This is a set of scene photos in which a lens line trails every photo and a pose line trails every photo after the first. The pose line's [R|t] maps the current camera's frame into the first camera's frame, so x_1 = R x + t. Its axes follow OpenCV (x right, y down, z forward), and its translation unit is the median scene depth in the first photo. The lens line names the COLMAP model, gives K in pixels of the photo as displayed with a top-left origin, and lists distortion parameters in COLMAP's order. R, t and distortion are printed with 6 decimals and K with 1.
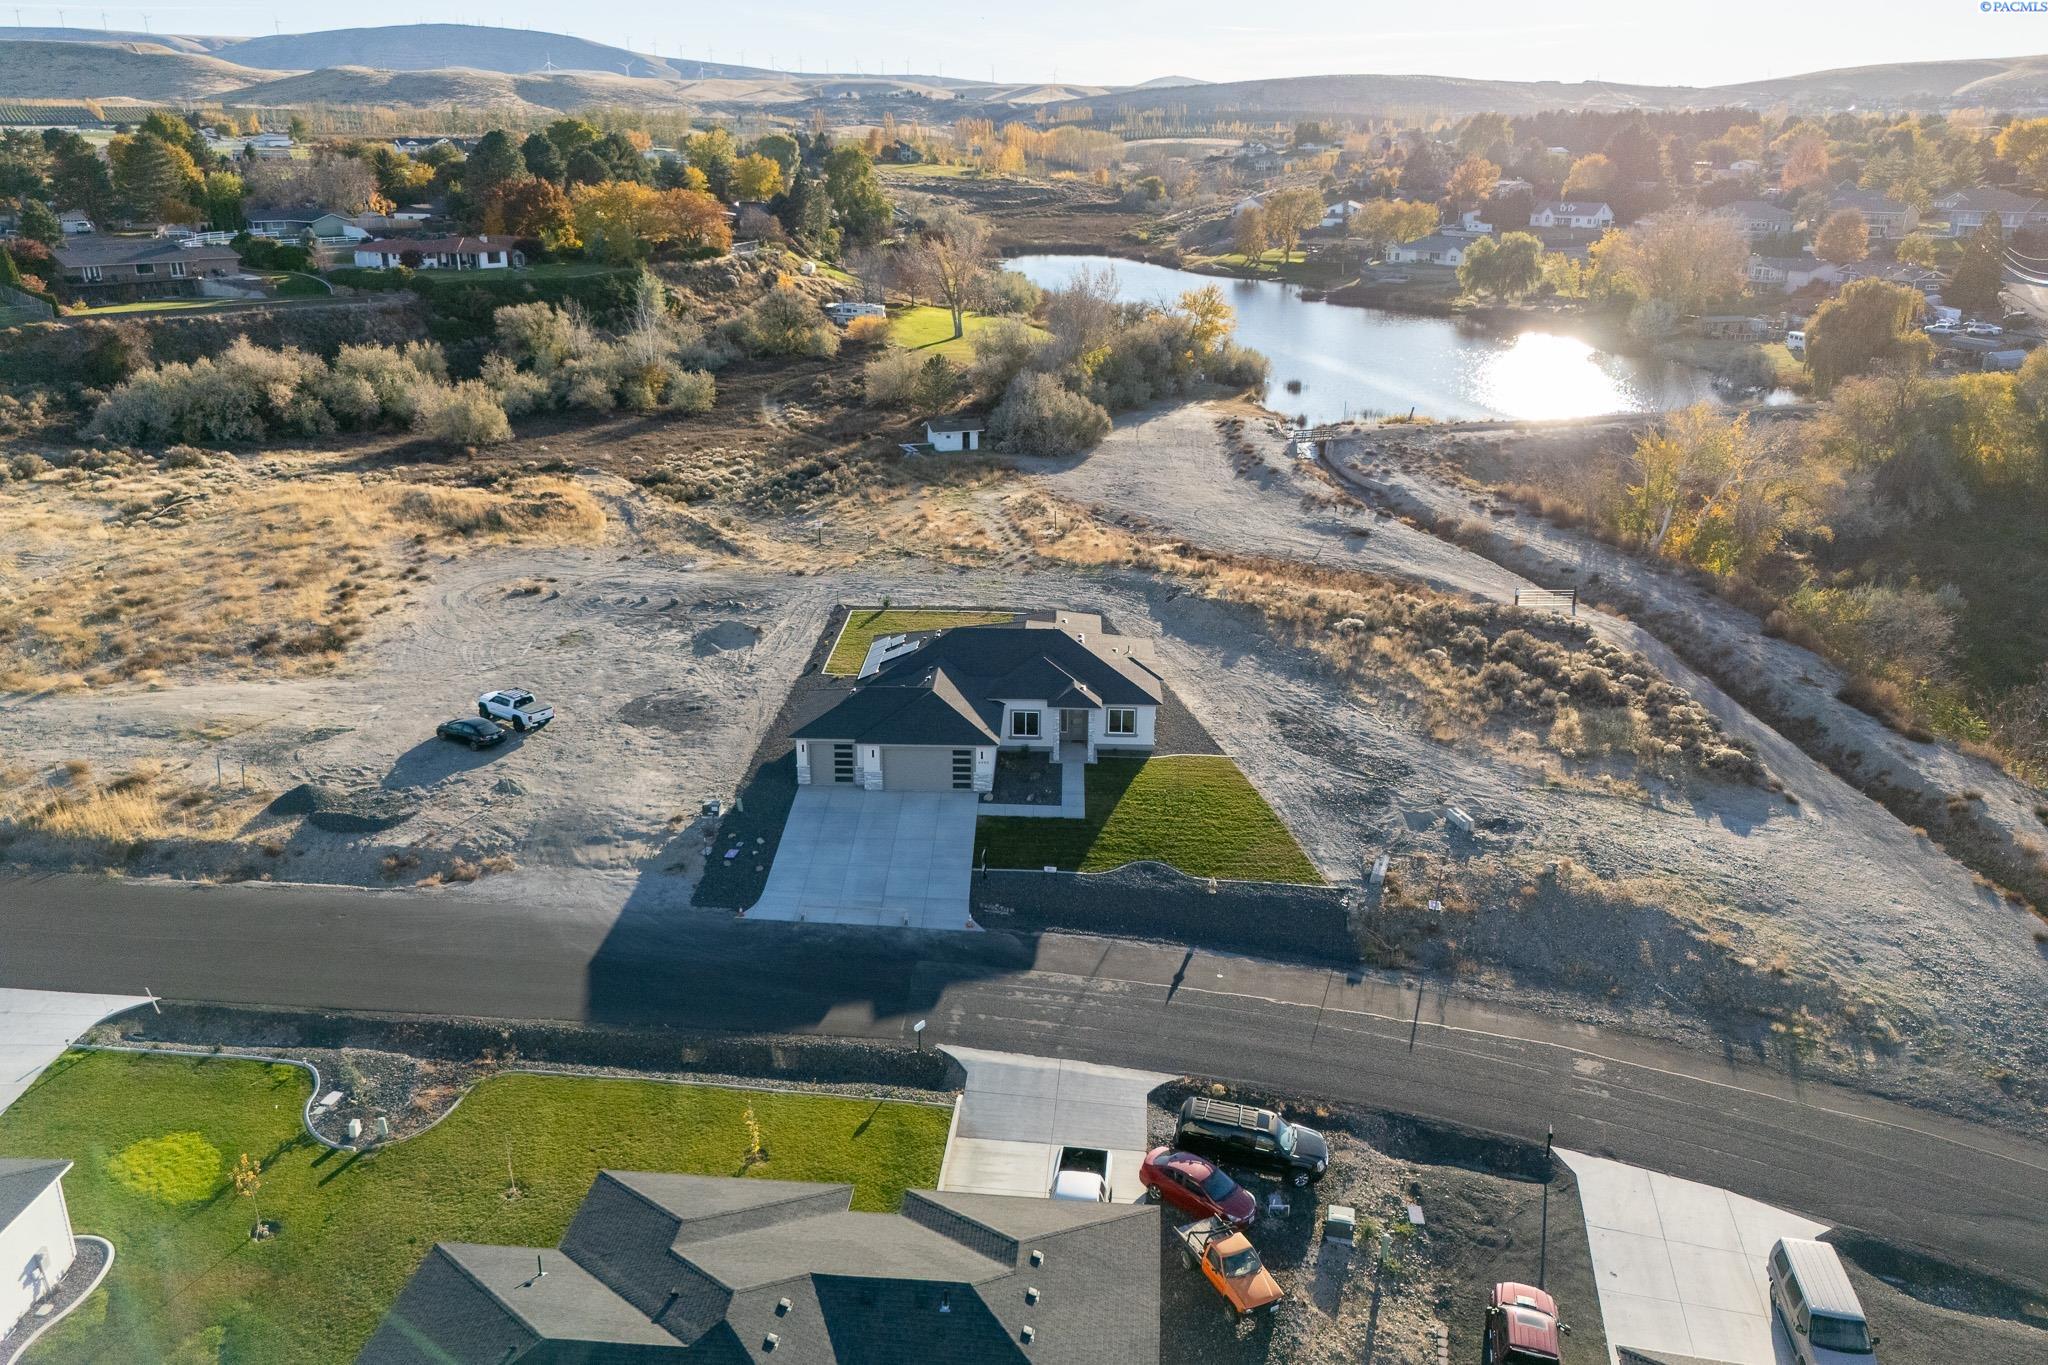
lens RADIAL K [[1469.3, 0, 981.6], [0, 1469.3, 681.9], [0, 0, 1]] dist [0.072781, -0.059474]
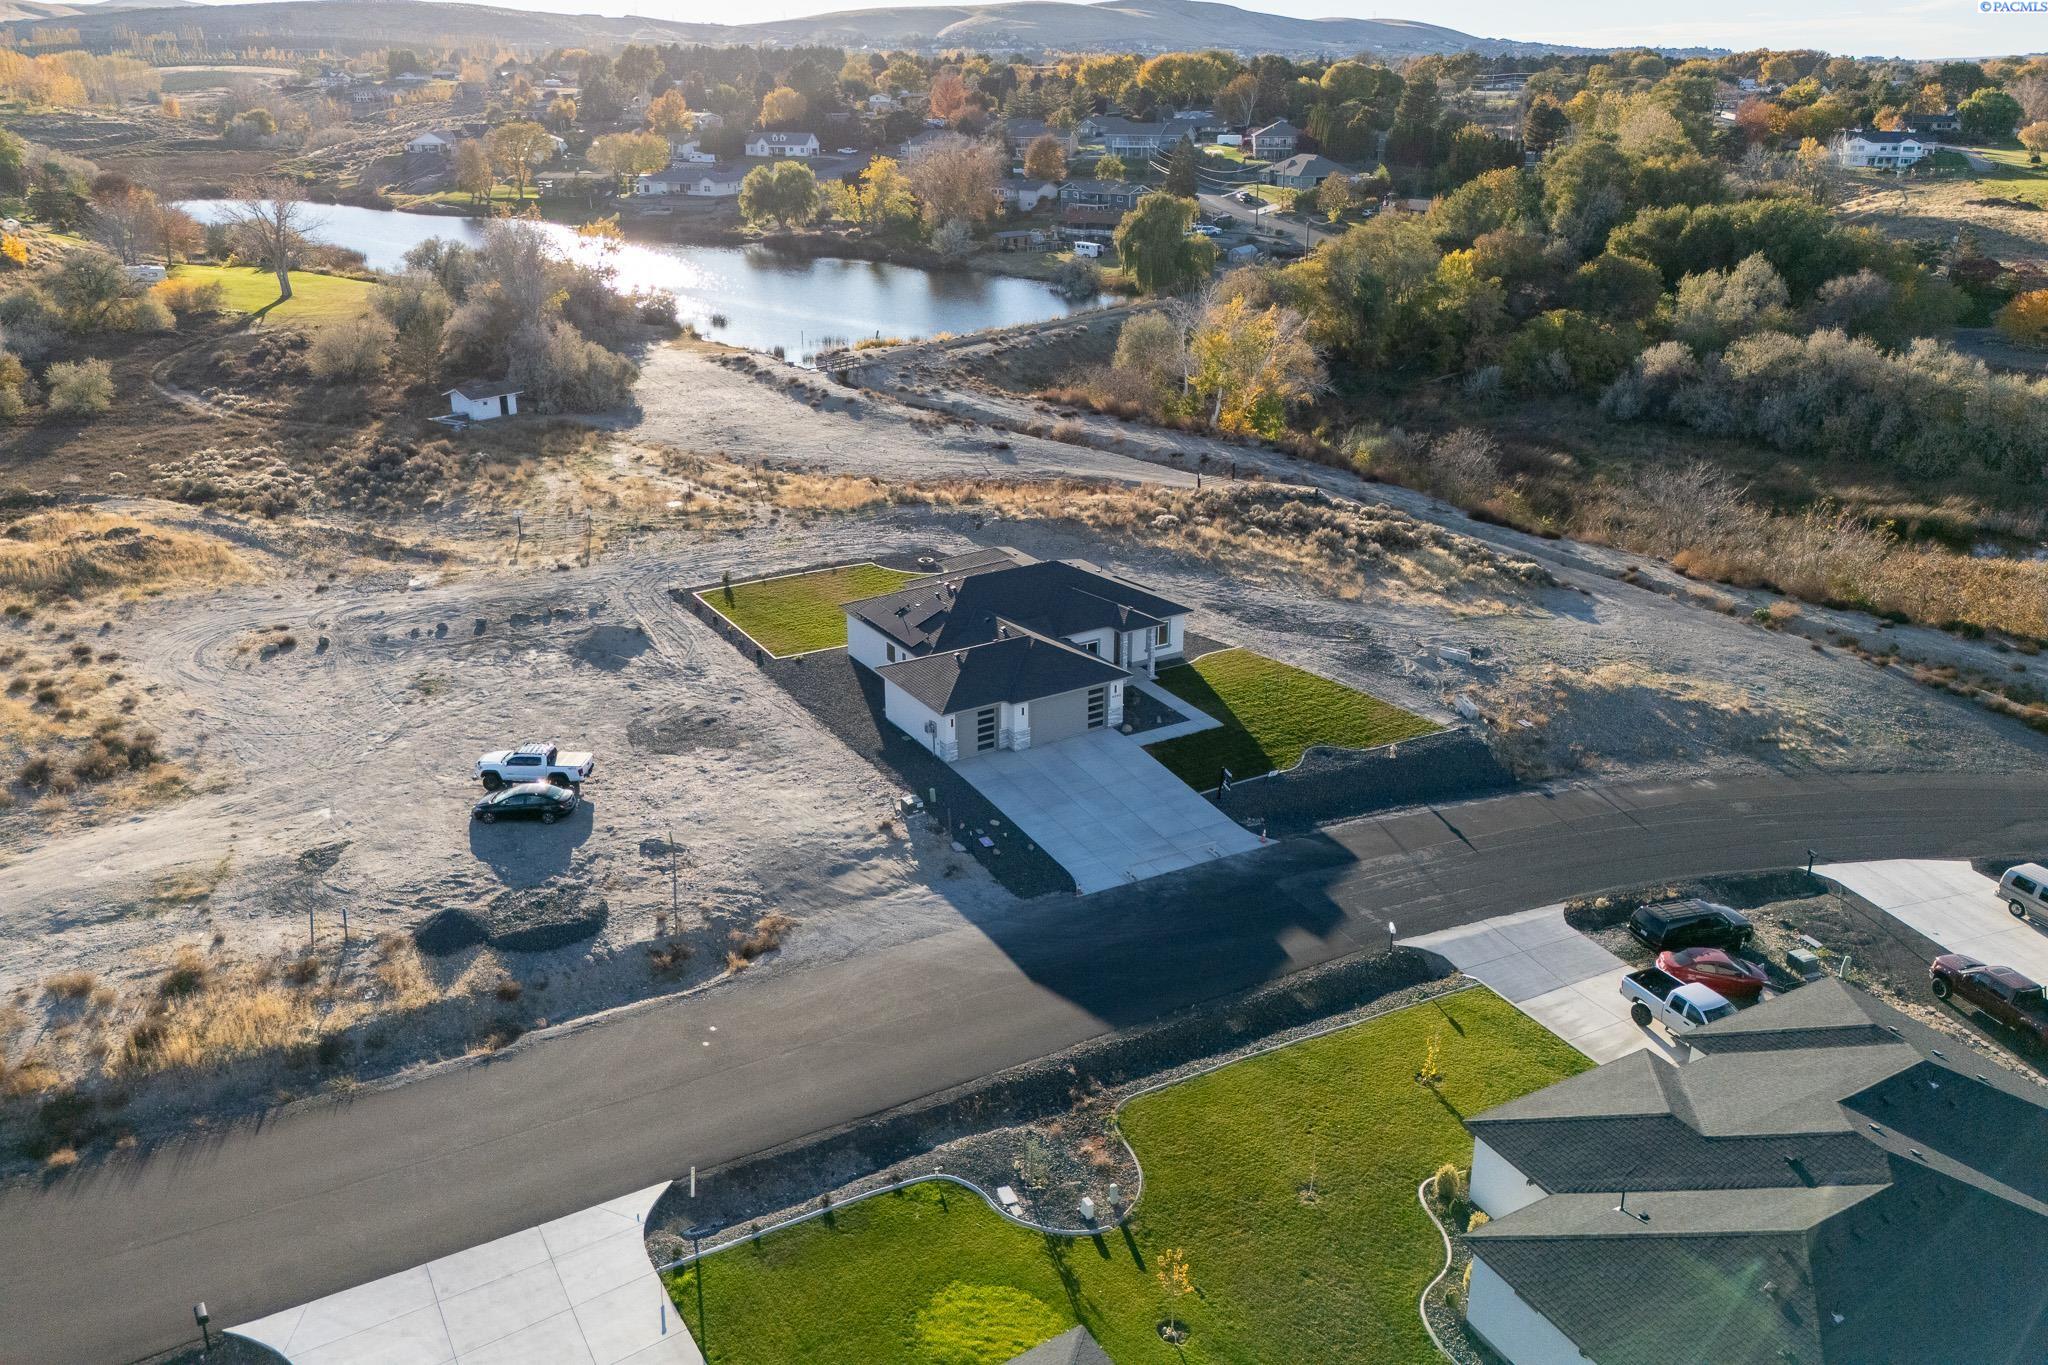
lens RADIAL K [[1469.3, 0, 981.6], [0, 1469.3, 681.9], [0, 0, 1]] dist [0.072781, -0.059474]
pose [[0.837337, -0.210915, 0.504363, -0.527215], [0.191022, 0.977306, 0.091558, -0.057237], [-0.512228, 0.019679, 0.858624, 0.177408]]
